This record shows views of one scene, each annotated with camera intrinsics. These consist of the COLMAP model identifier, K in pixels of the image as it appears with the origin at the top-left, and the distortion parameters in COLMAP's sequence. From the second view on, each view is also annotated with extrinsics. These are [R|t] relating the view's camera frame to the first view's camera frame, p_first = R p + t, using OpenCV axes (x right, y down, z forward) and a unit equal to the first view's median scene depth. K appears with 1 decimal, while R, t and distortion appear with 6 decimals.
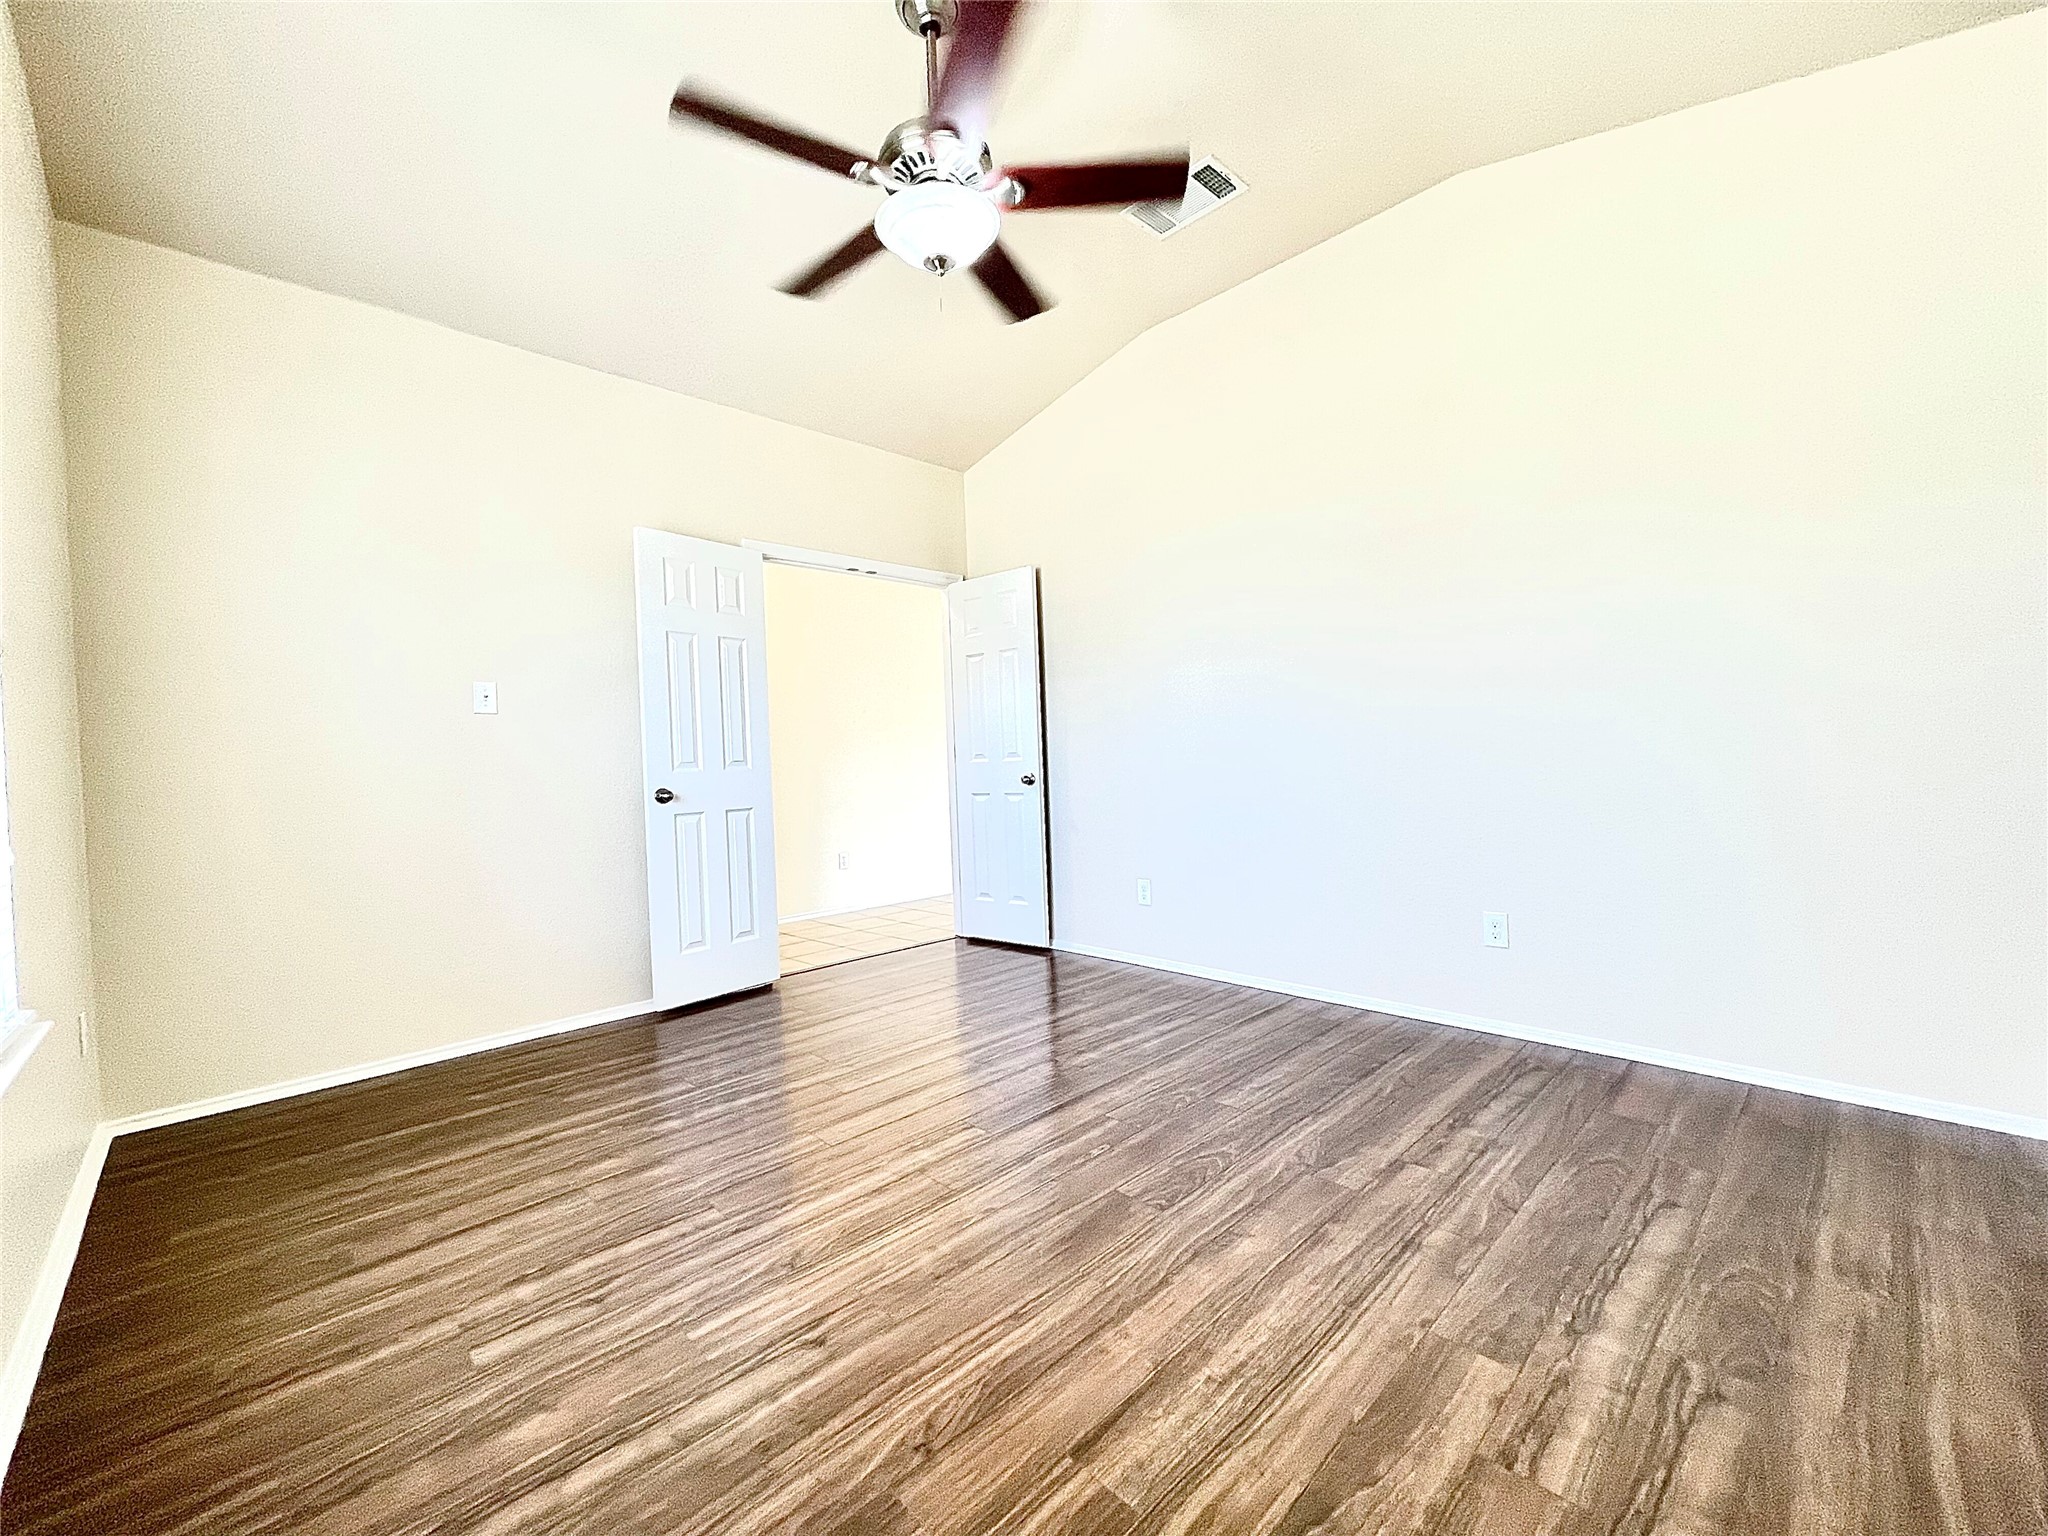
lens RADIAL K [[830.1, 0, 1023.9], [0, 830.1, 769.1], [0, 0, 1]] dist [0.000262, 0.000271]
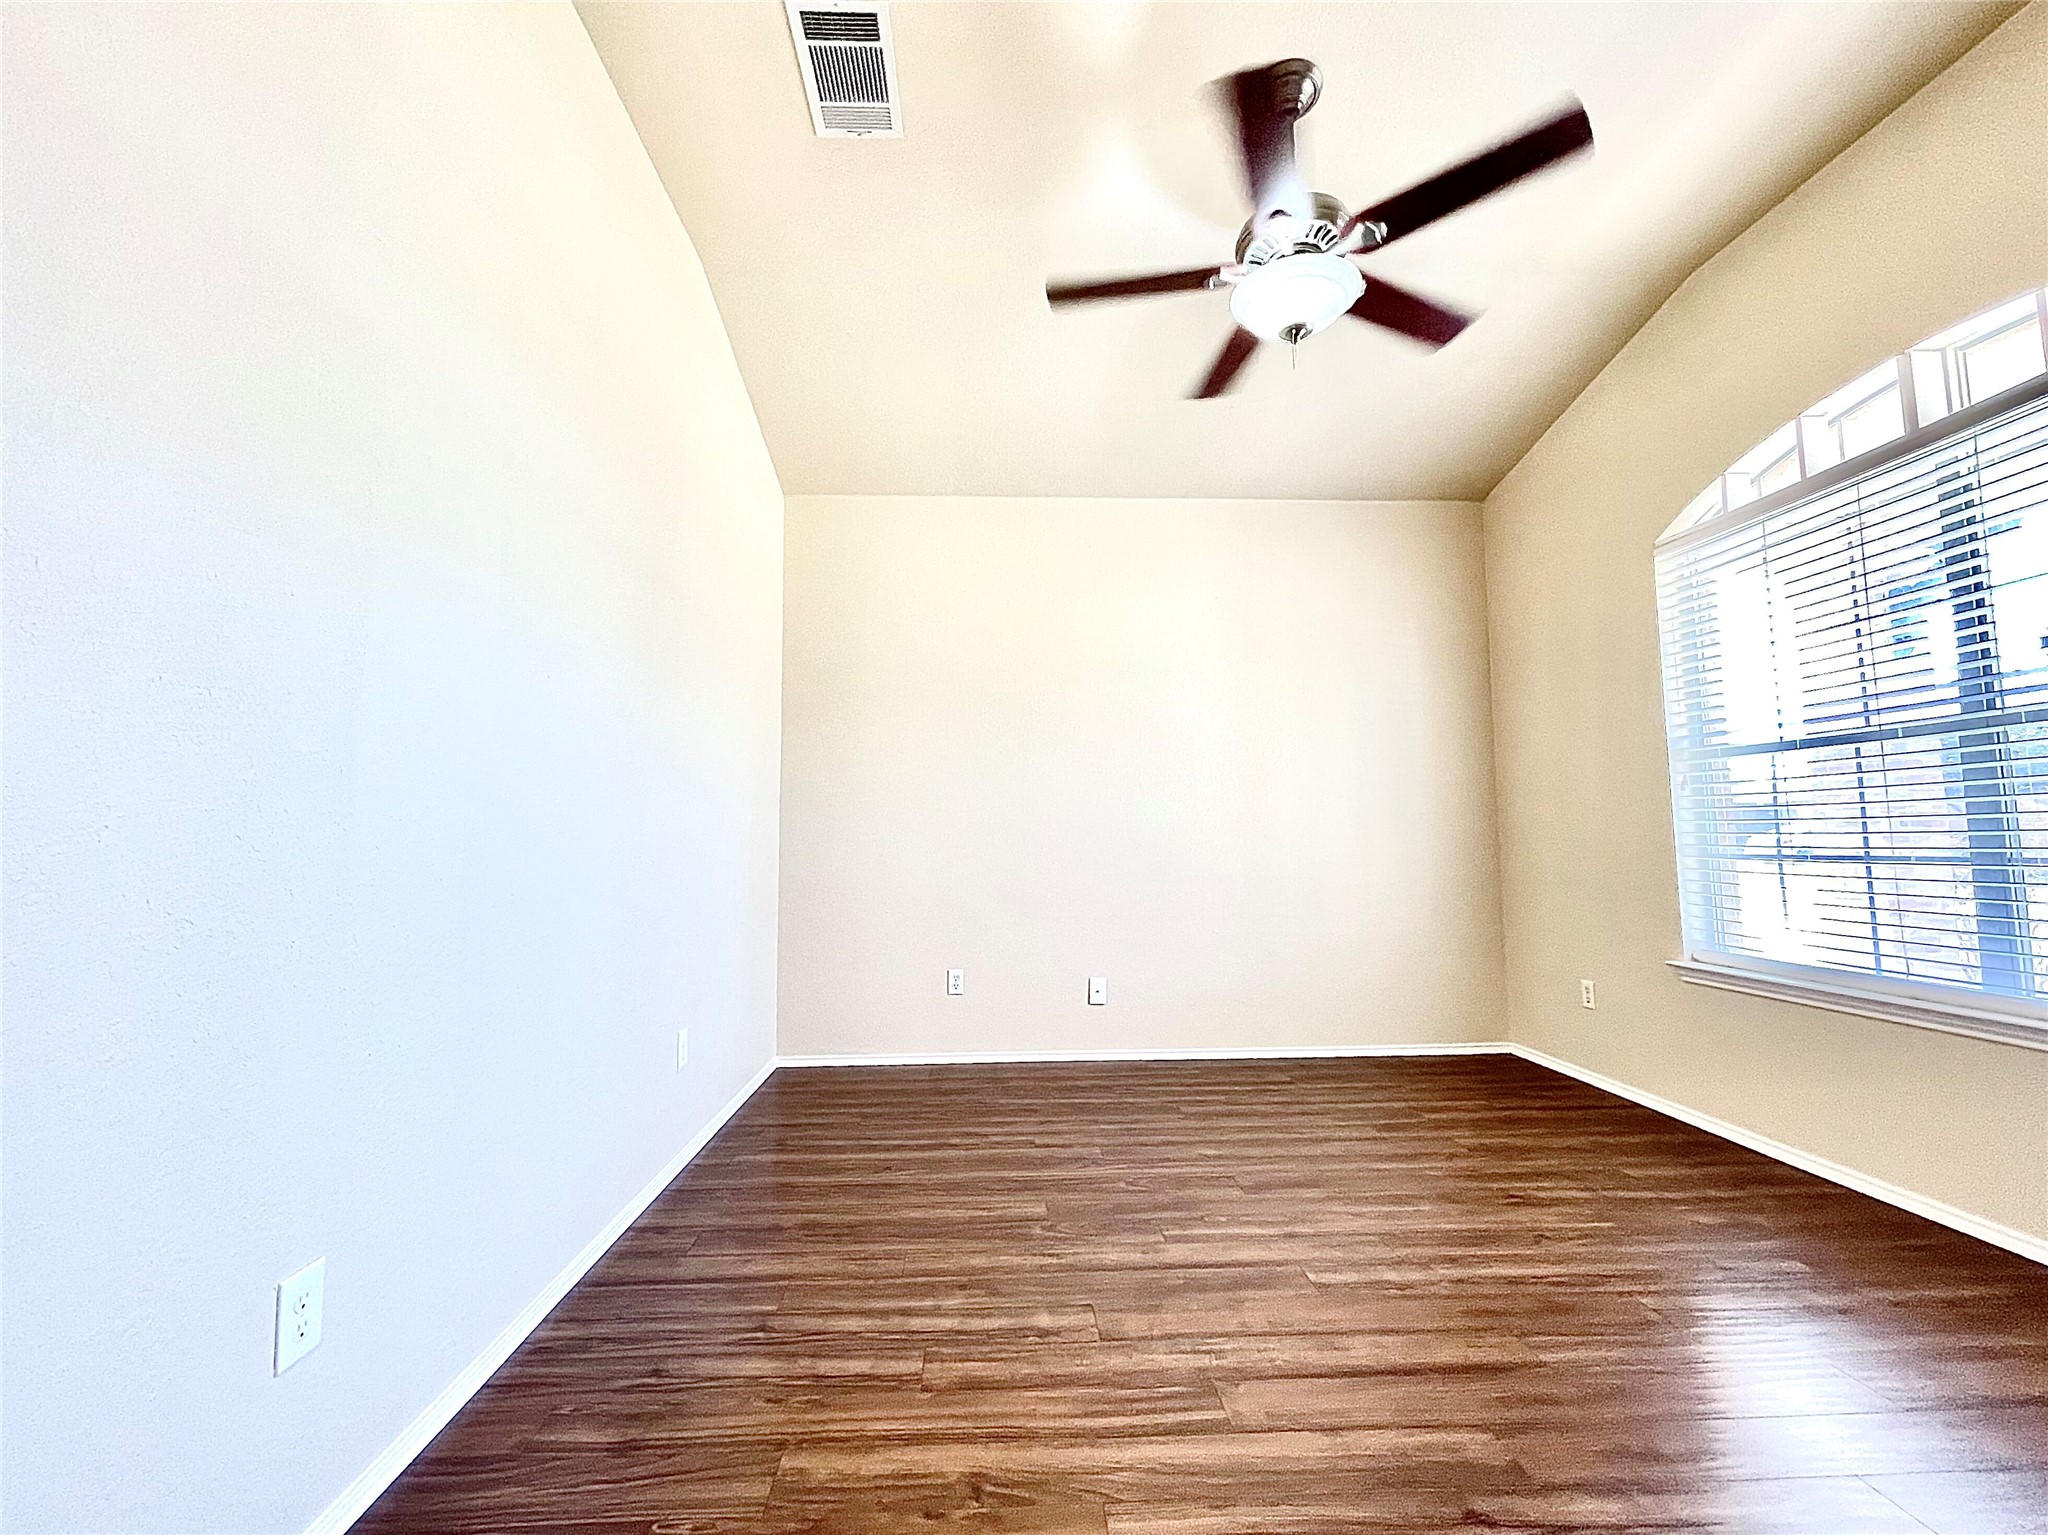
lens RADIAL K [[830.1, 0, 1023.0], [0, 830.1, 768.0], [0, 0, 1]] dist [0.000262, 0.000271]
pose [[-0.739670, 0.107365, 0.664350, -0.510333], [0.043964, 0.992792, -0.111496, 0.005192], [-0.671532, -0.053262, -0.739058, 2.086767]]
